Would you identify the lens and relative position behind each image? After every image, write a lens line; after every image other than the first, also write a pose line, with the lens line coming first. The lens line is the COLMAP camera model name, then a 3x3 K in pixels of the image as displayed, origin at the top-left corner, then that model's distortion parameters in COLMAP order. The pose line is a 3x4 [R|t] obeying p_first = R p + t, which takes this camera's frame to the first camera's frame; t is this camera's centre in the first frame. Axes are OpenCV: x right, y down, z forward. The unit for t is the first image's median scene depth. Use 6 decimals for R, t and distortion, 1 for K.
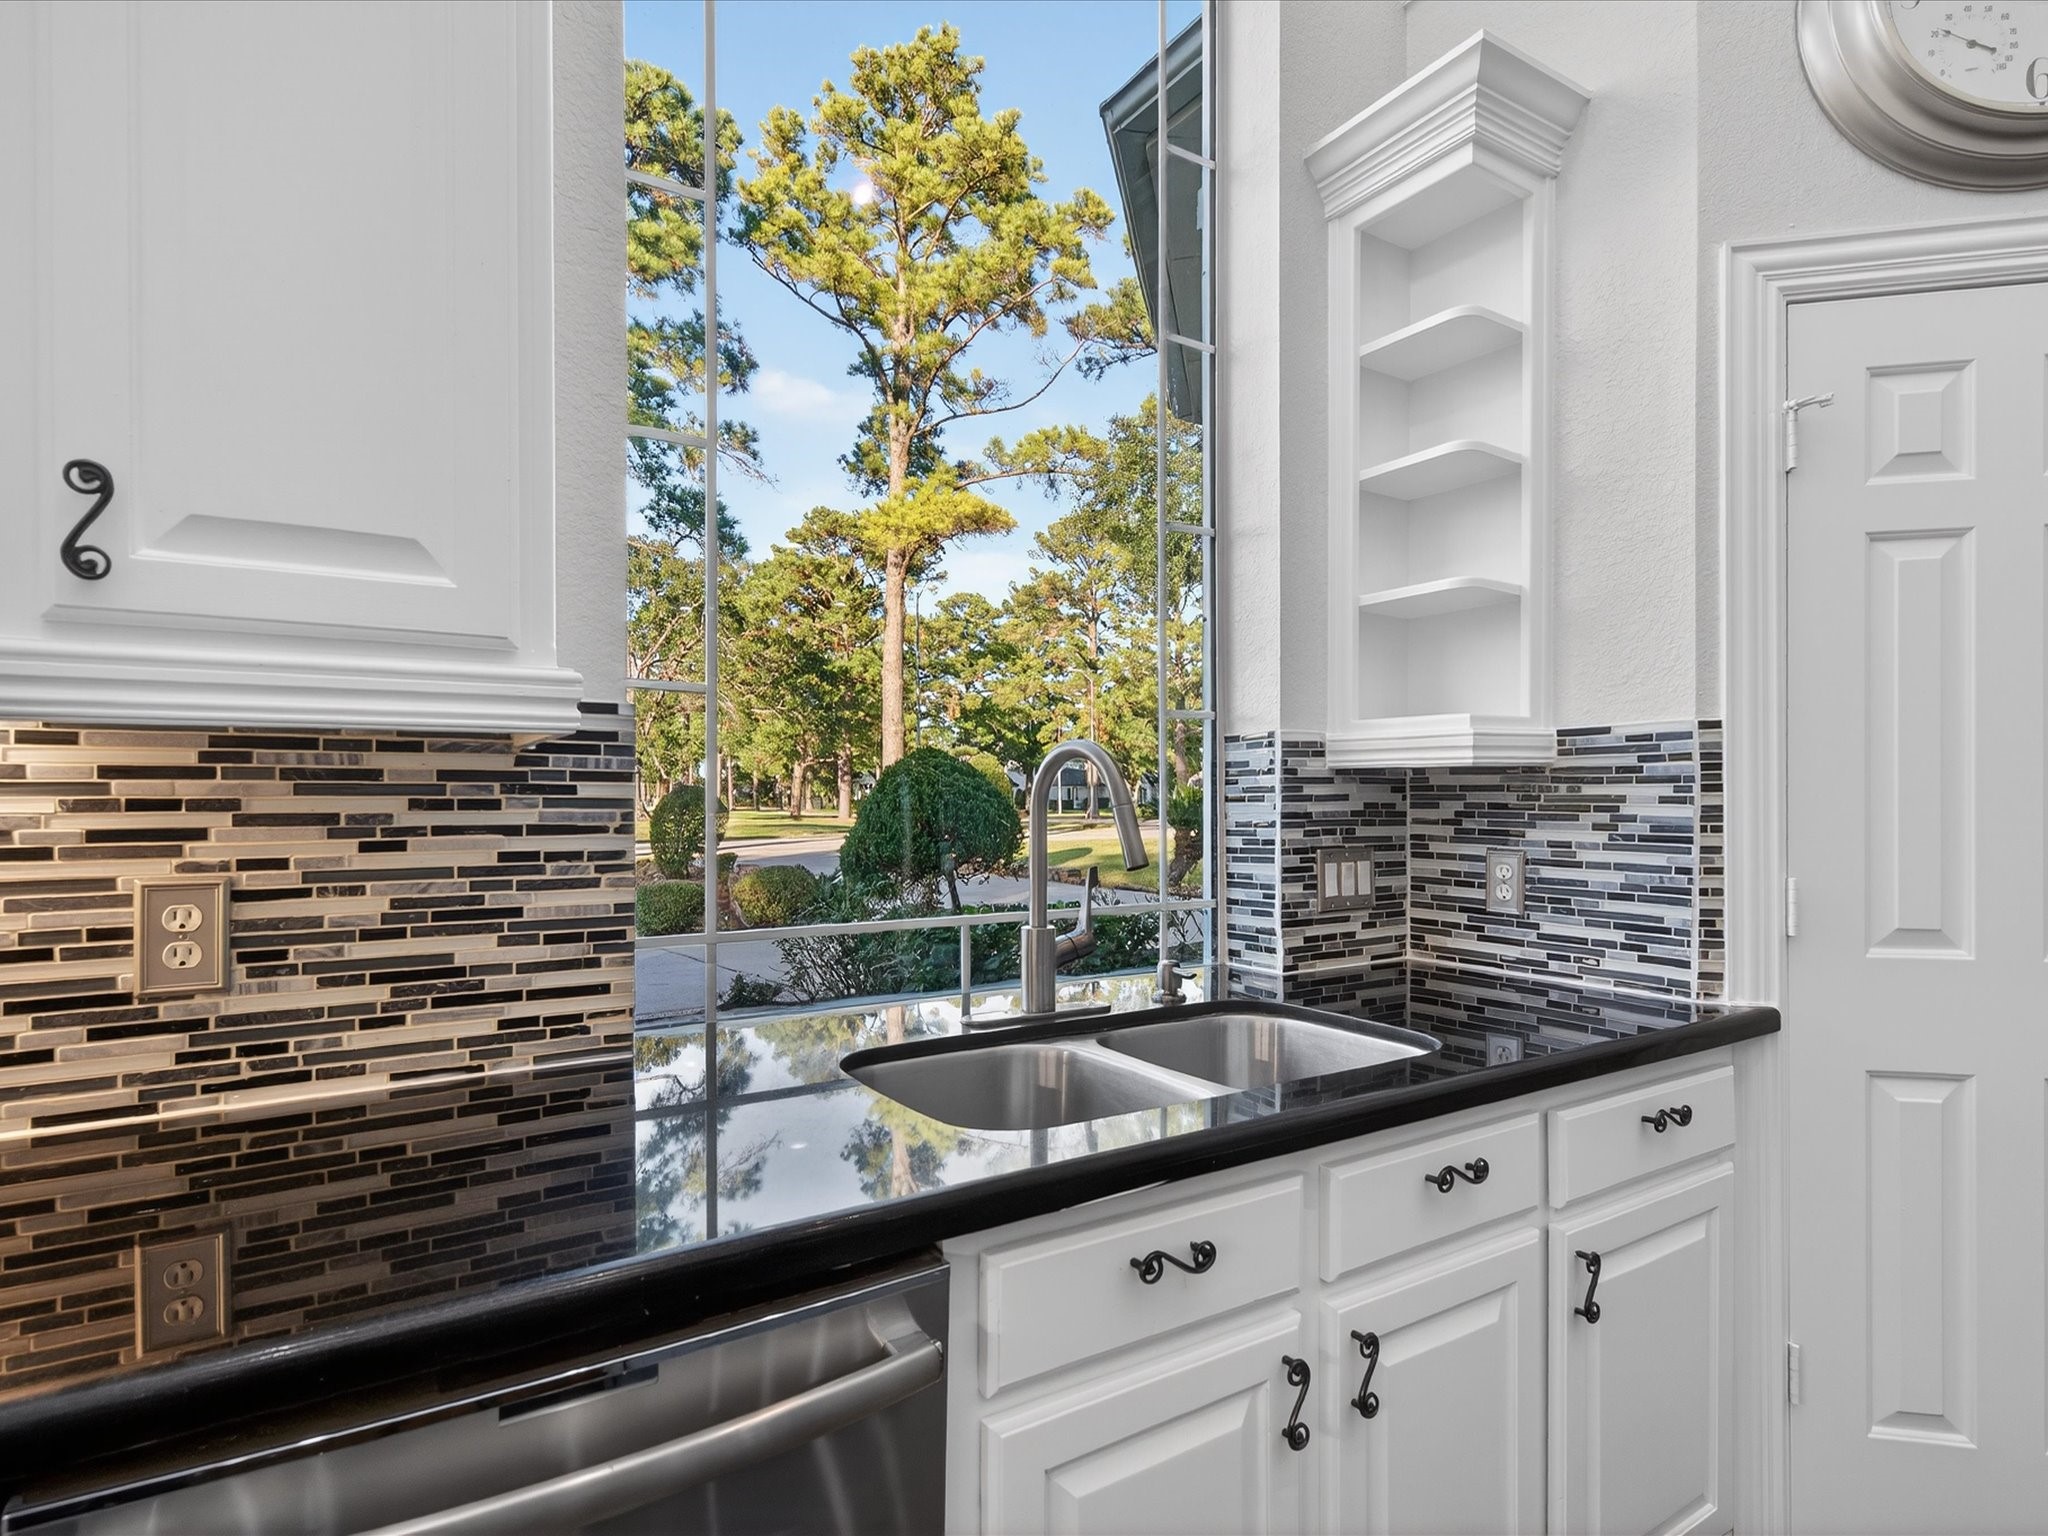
lens RADIAL K [[1069.6, 0, 1028.1], [0, 1069.6, 788.1], [0, 0, 1]] dist [-0.000368, 0.000211]
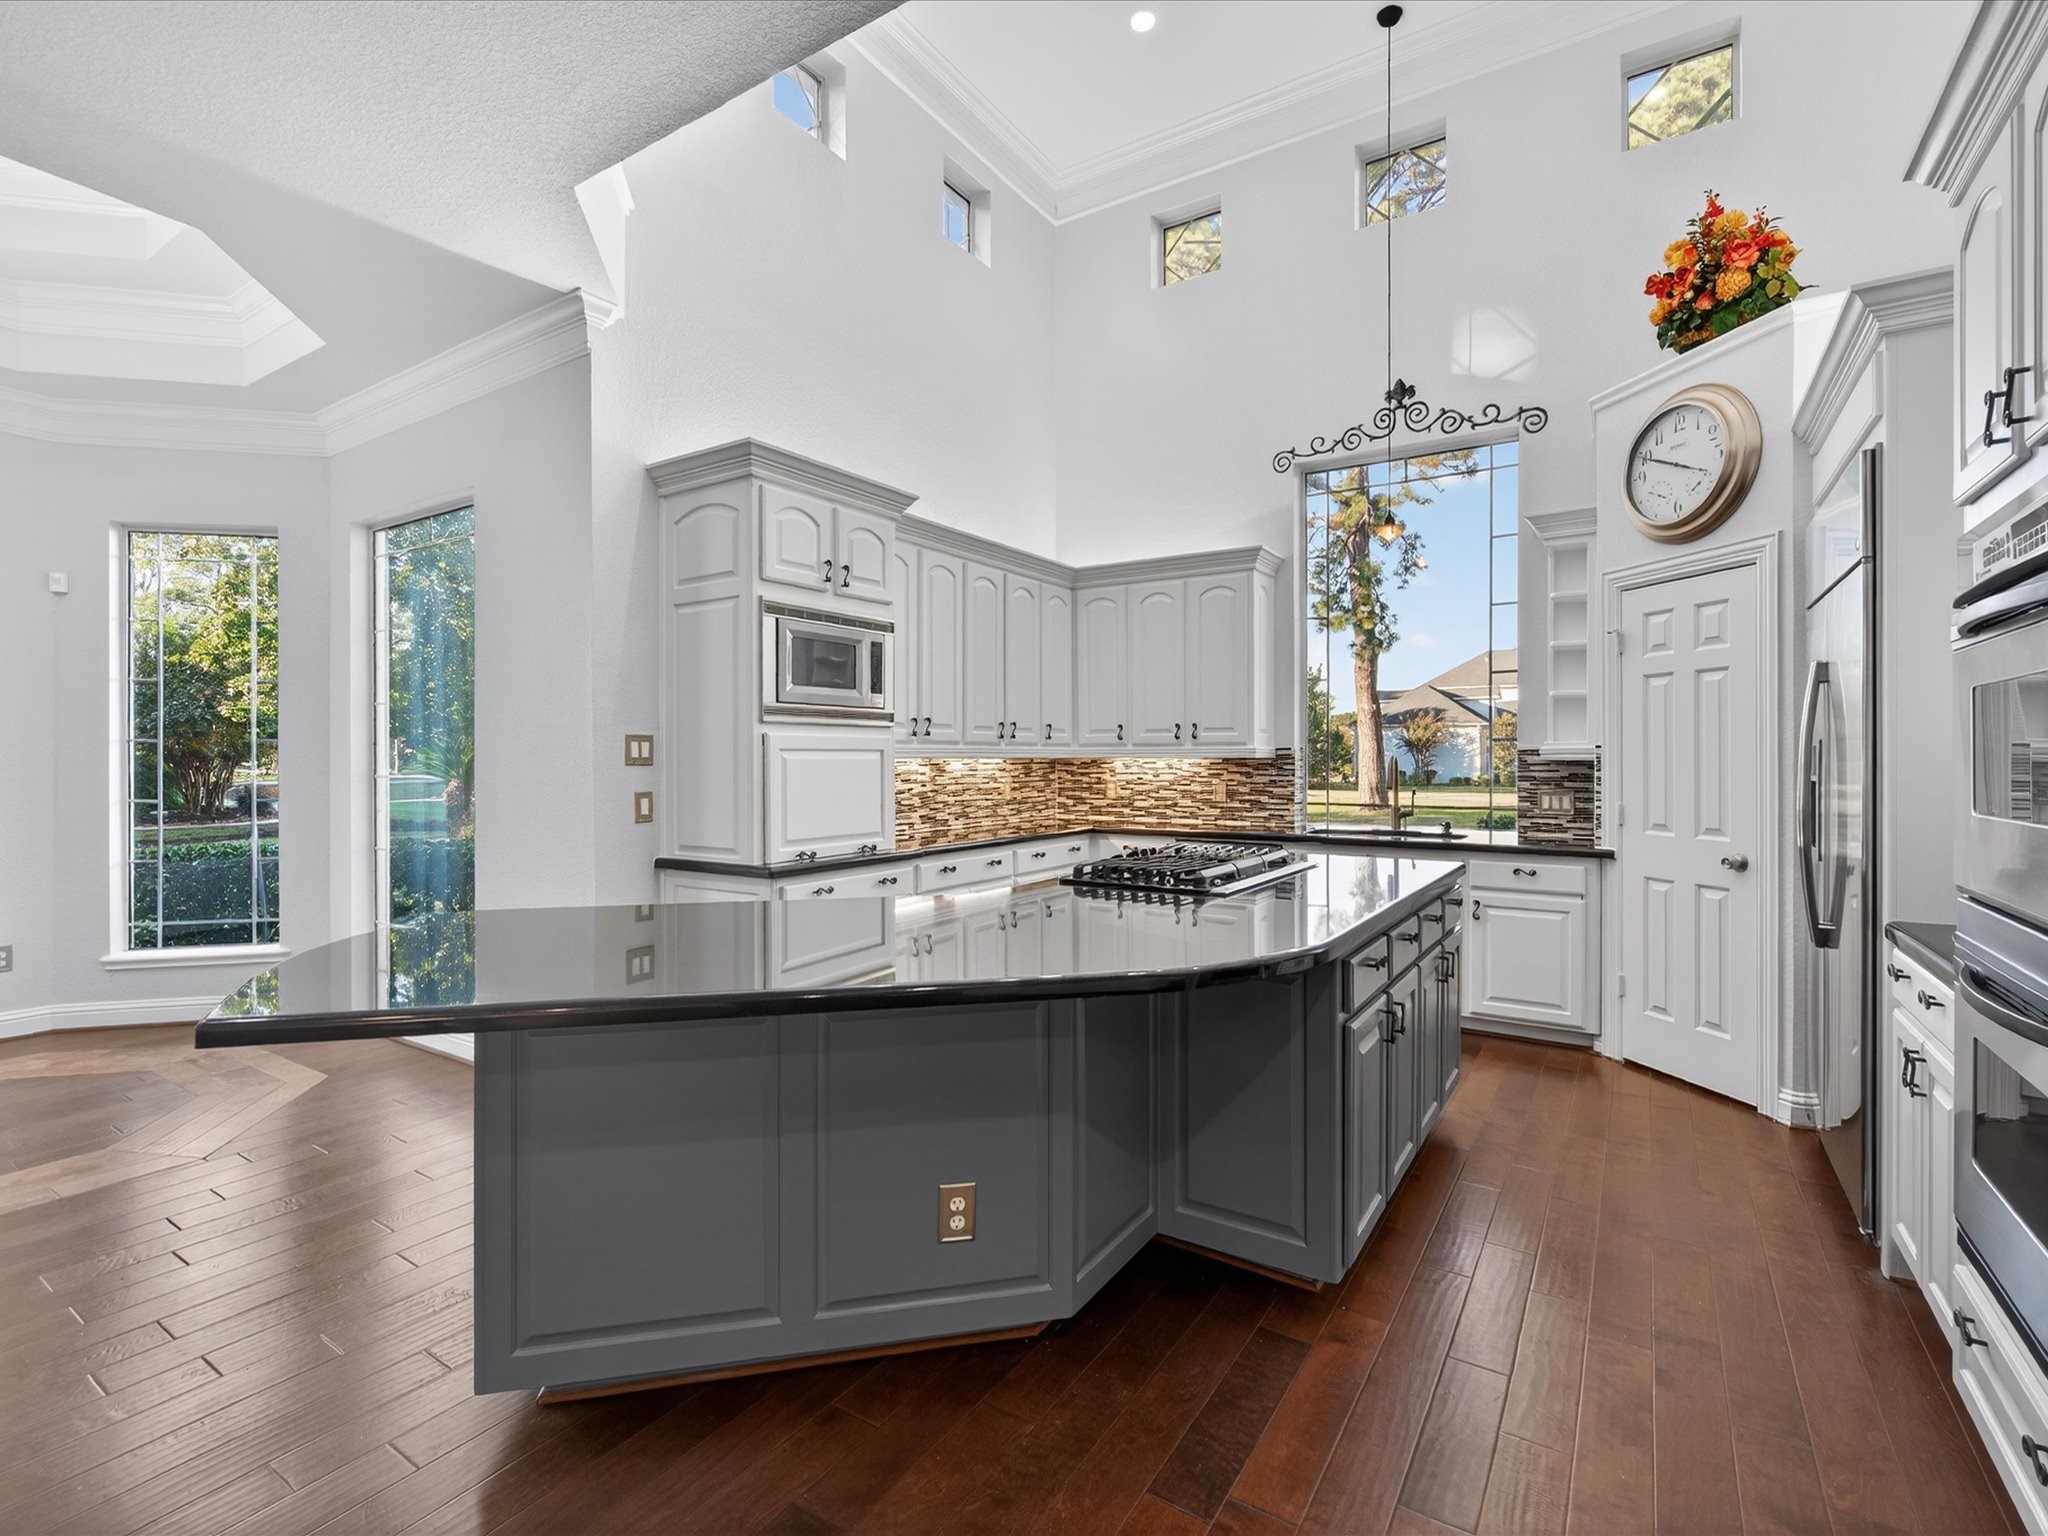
lens RADIAL K [[961.1, 0, 1031.0], [0, 961.1, 755.7], [0, 0, 1]] dist [-0.009760, 0.000651]
pose [[0.411233, -0.000683, -0.911530, 2.108240], [0.004646, 0.999988, 0.001347, -0.041765], [0.911518, -0.004789, 0.411232, -1.238951]]
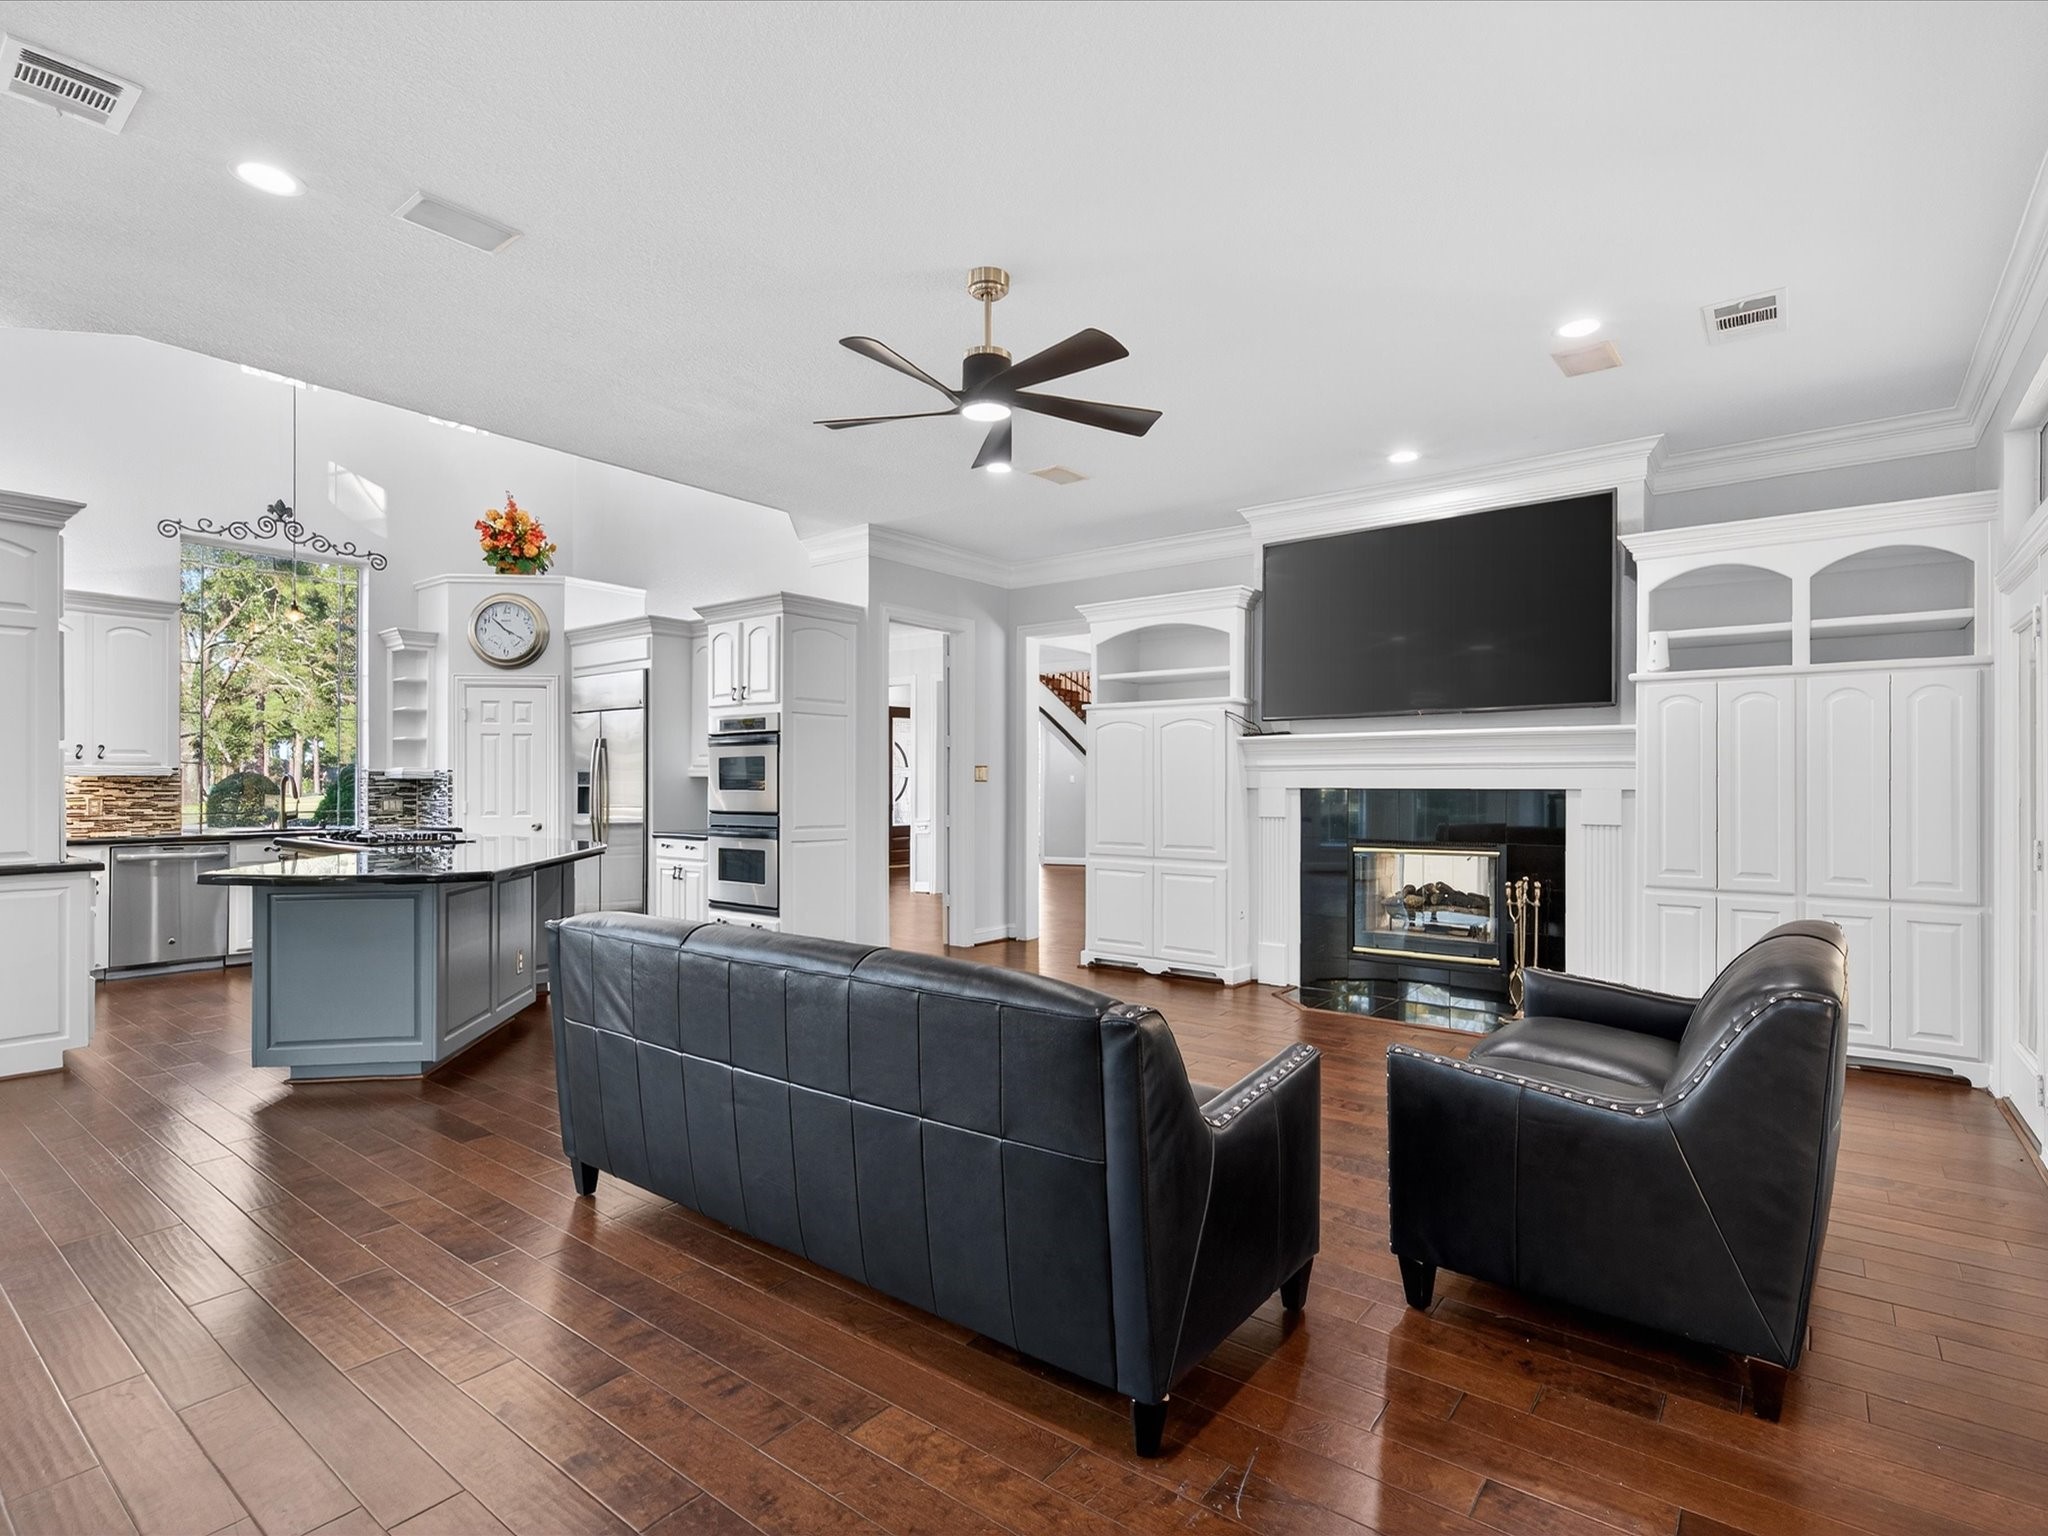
lens RADIAL K [[961.1, 0, 1017.8], [0, 961.1, 777.1], [0, 0, 1]] dist [-0.009760, 0.000651]
pose [[0.936043, 0.004866, 0.351852, 1.415484], [-0.006046, 0.999979, 0.002254, -0.050908], [-0.351834, -0.004238, 0.936053, -3.746012]]
